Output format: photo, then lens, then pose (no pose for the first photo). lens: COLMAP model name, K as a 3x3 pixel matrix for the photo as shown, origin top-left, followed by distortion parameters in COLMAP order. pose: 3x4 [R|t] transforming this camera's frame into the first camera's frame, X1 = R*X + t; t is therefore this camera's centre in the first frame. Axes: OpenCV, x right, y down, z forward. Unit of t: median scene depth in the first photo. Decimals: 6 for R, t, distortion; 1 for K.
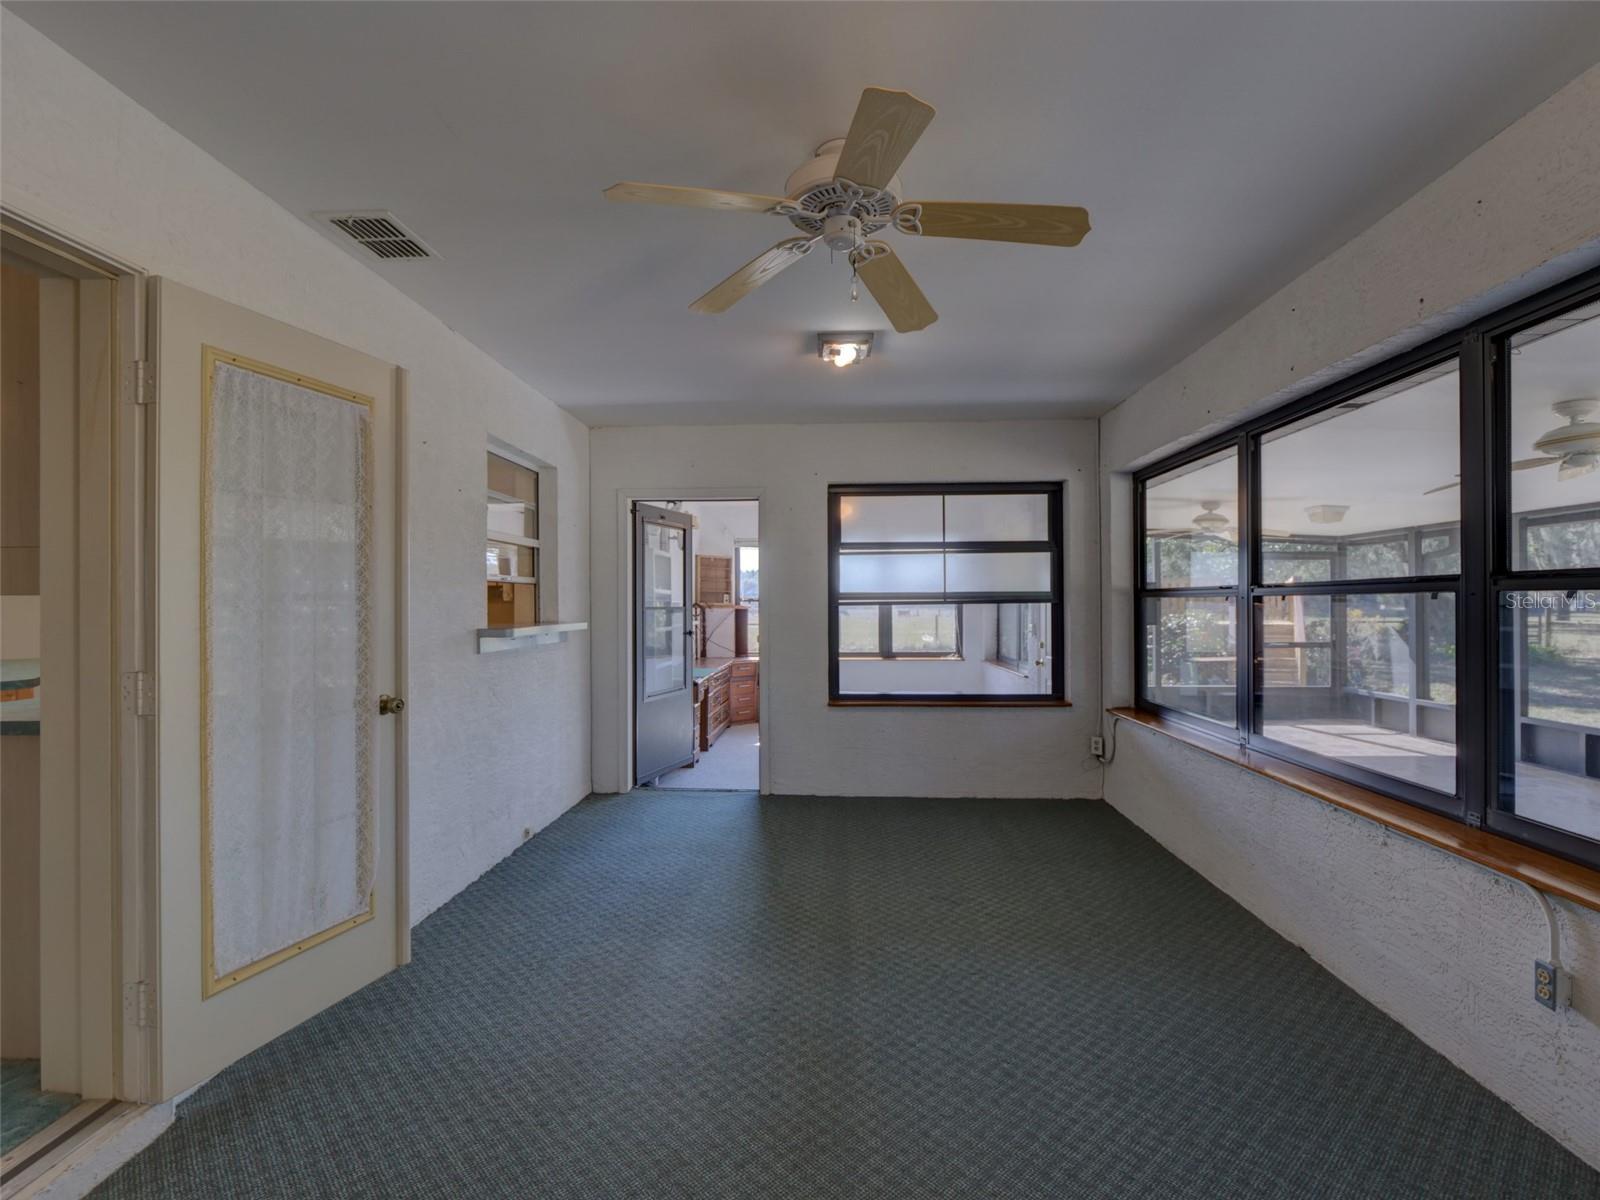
lens RADIAL K [[780.7, 0, 801.1], [0, 780.7, 601.9], [0, 0, 1]] dist [-0.014233, 0.000017]
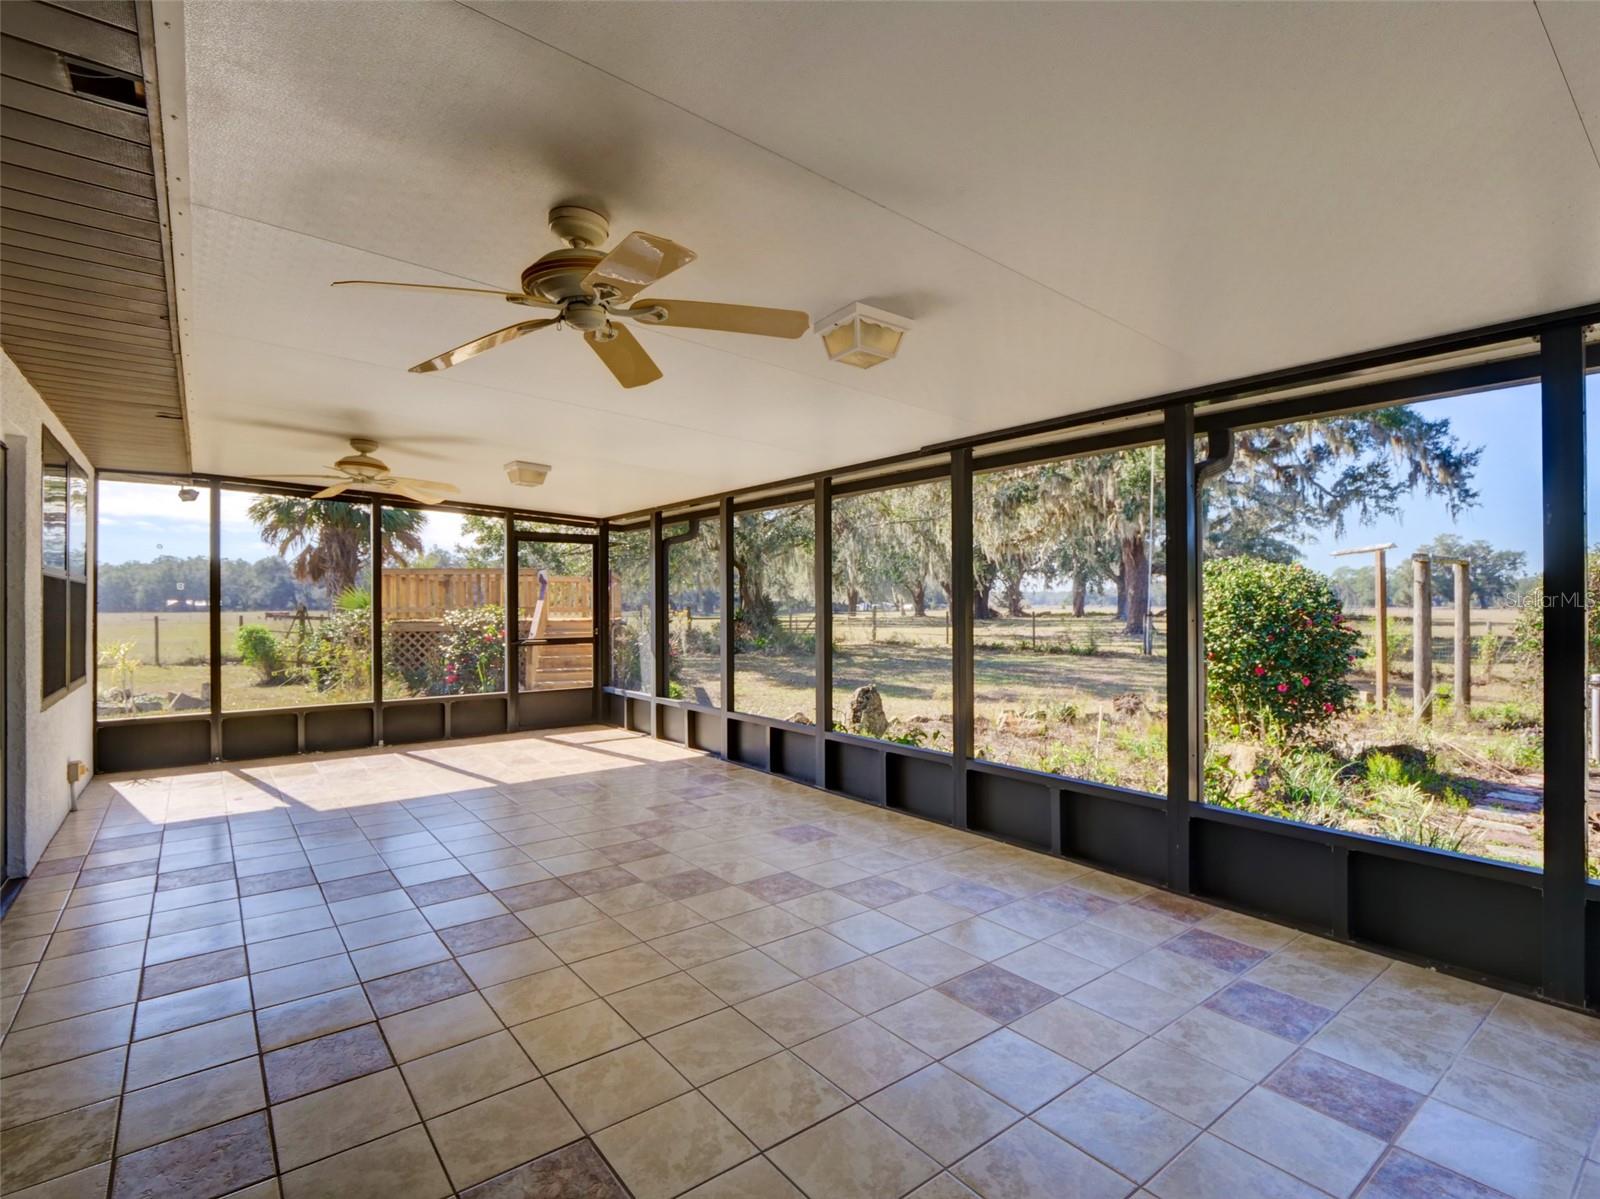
lens RADIAL K [[780.7, 0, 801.1], [0, 780.7, 601.4], [0, 0, 1]] dist [-0.014233, 0.000017]
pose [[0.759055, 0.002607, 0.651022, 0.287171], [-0.000652, 0.999995, -0.003244, 0.013701], [-0.651027, 0.002038, 0.759052, 0.169479]]
